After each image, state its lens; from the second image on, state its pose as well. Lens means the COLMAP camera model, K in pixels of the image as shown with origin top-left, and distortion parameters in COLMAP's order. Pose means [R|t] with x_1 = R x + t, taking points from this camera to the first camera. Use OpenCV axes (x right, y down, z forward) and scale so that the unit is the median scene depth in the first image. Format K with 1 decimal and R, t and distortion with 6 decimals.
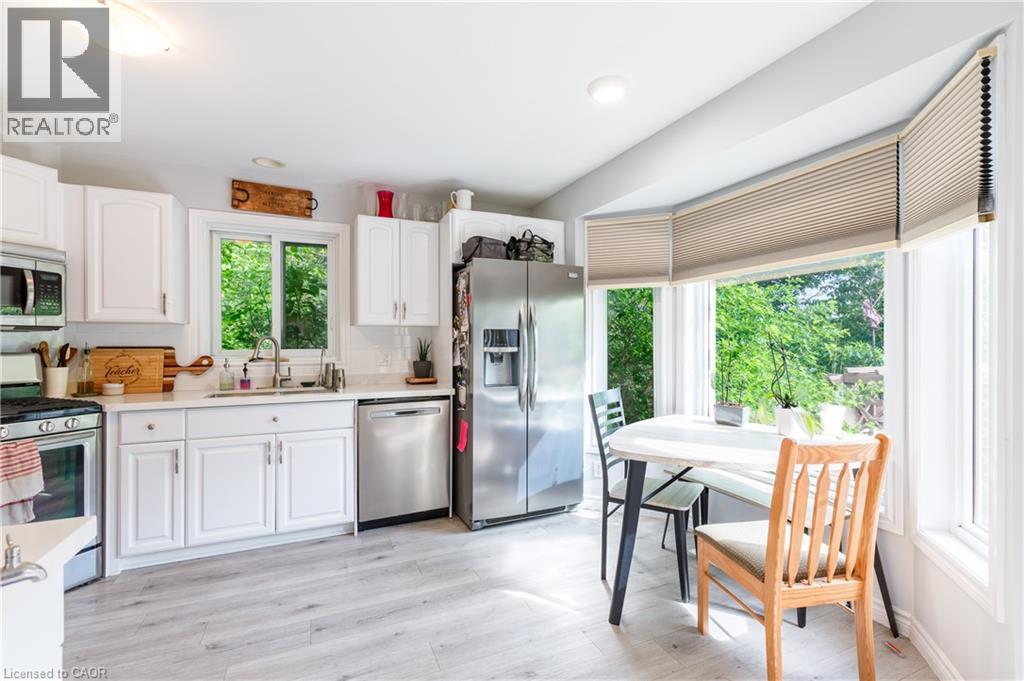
lens RADIAL K [[446.8, 0, 511.1], [0, 446.8, 339.6], [0, 0, 1]] dist [0.004328, 0.000052]
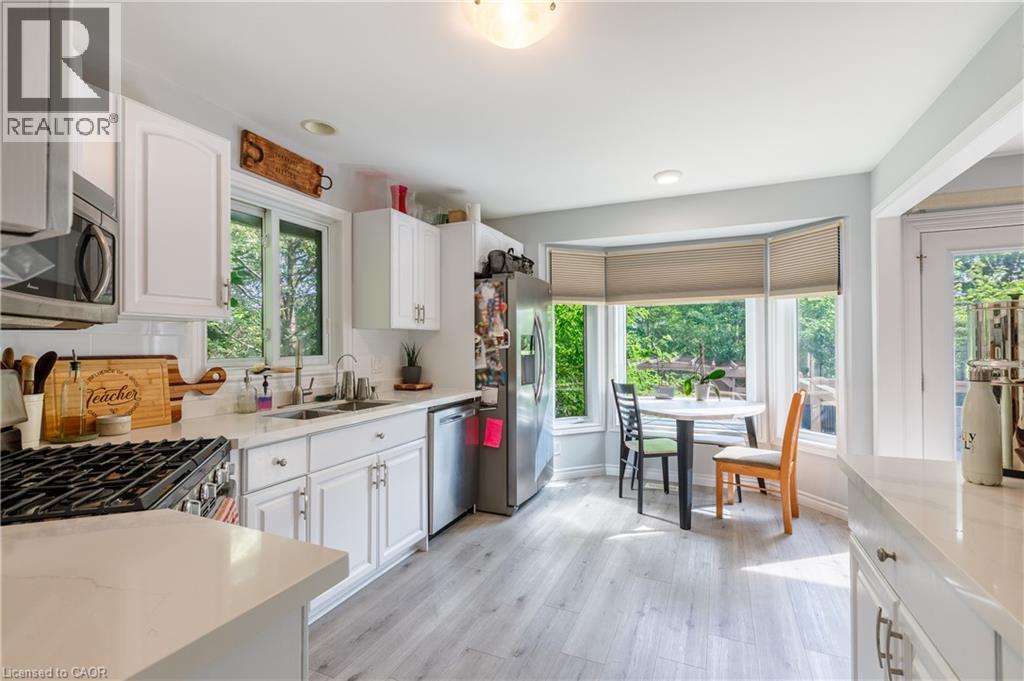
lens RADIAL K [[446.8, 0, 513.1], [0, 446.8, 339.7], [0, 0, 1]] dist [0.004328, 0.000052]
pose [[0.752294, 0.005755, 0.658802, -0.777953], [0.000420, 0.999957, -0.009215, -0.000816], [-0.658827, 0.007209, 0.752260, 0.149888]]
